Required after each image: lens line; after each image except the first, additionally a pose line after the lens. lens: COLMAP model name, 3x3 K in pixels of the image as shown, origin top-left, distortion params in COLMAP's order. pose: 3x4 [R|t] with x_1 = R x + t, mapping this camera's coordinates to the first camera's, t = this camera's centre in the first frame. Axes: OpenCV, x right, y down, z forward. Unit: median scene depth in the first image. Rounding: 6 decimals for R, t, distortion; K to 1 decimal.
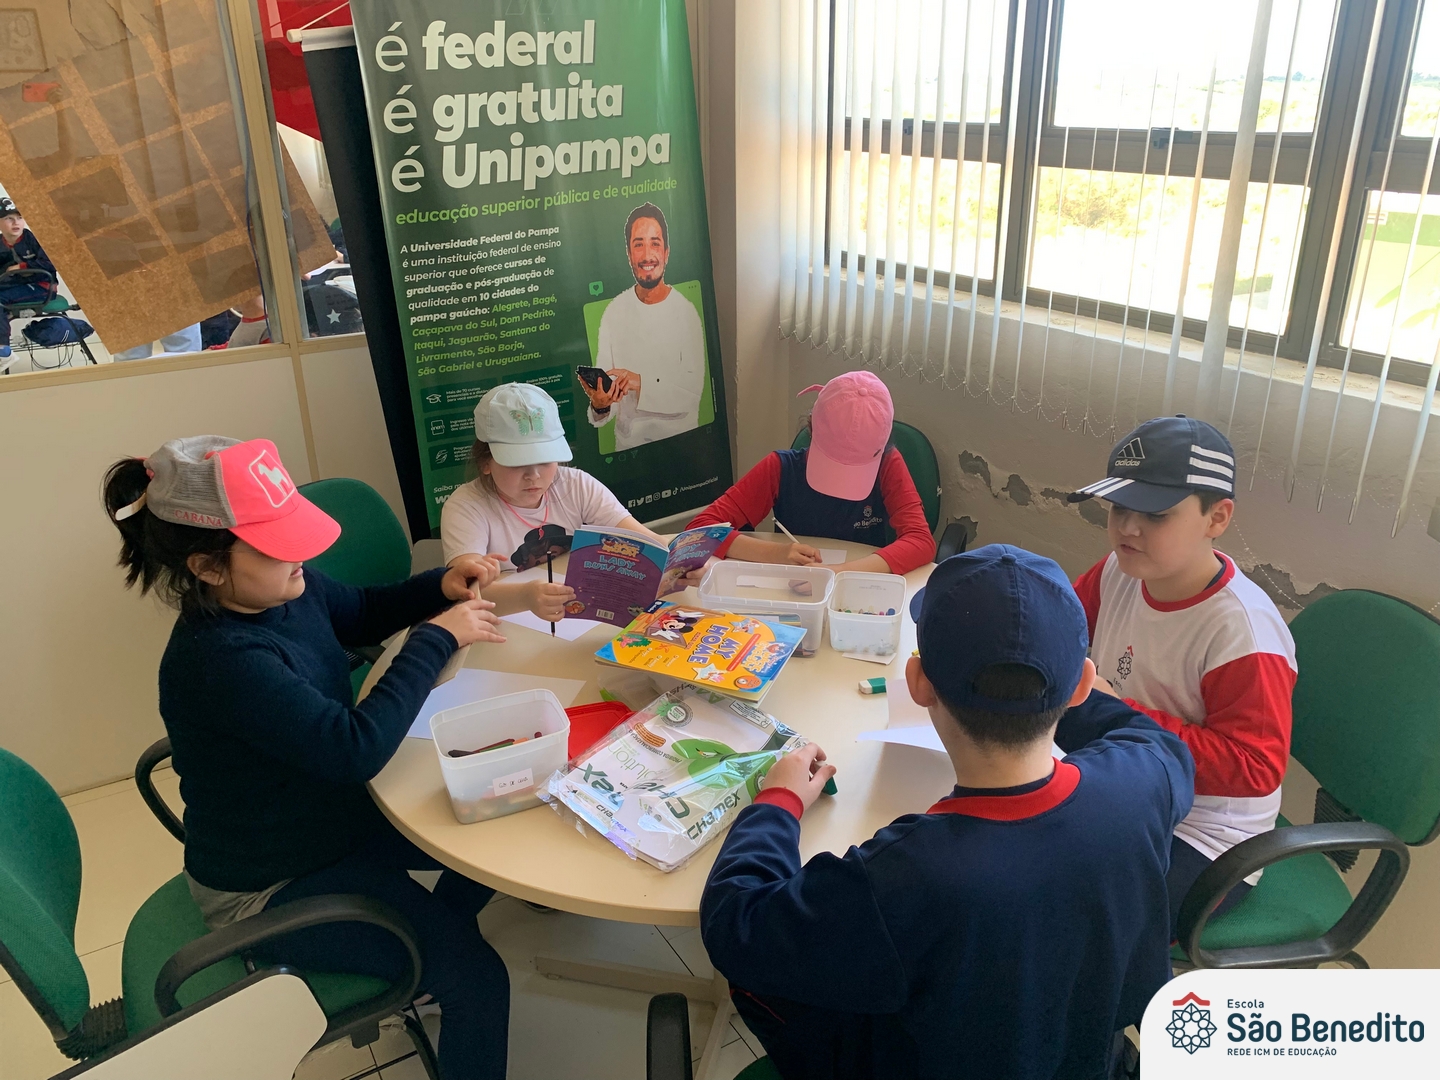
lens RADIAL K [[1117.5, 0, 726.2], [0, 1117.5, 538.0], [0, 0, 1]] dist [0.032379, -0.024529]
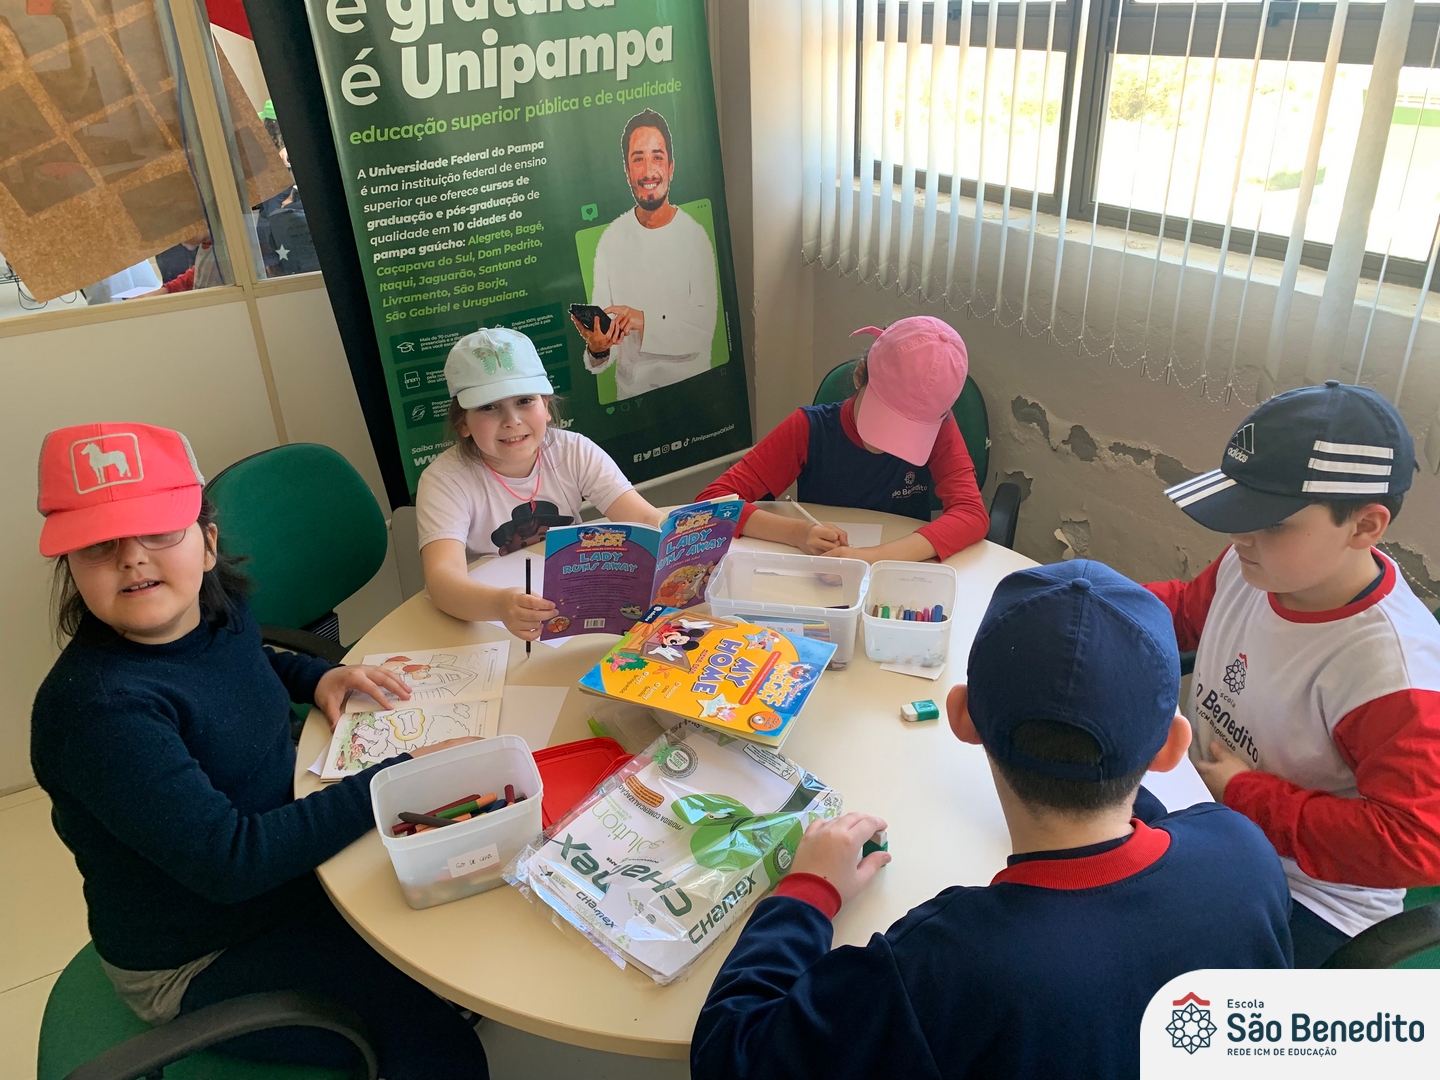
lens RADIAL K [[1117.5, 0, 707.5], [0, 1117.5, 540.7], [0, 0, 1]] dist [0.032379, -0.024529]
pose [[0.999196, -0.009452, -0.038961, 0.006603], [0.012584, 0.996640, 0.080930, -0.042923], [0.038065, -0.081356, 0.995958, 0.130017]]
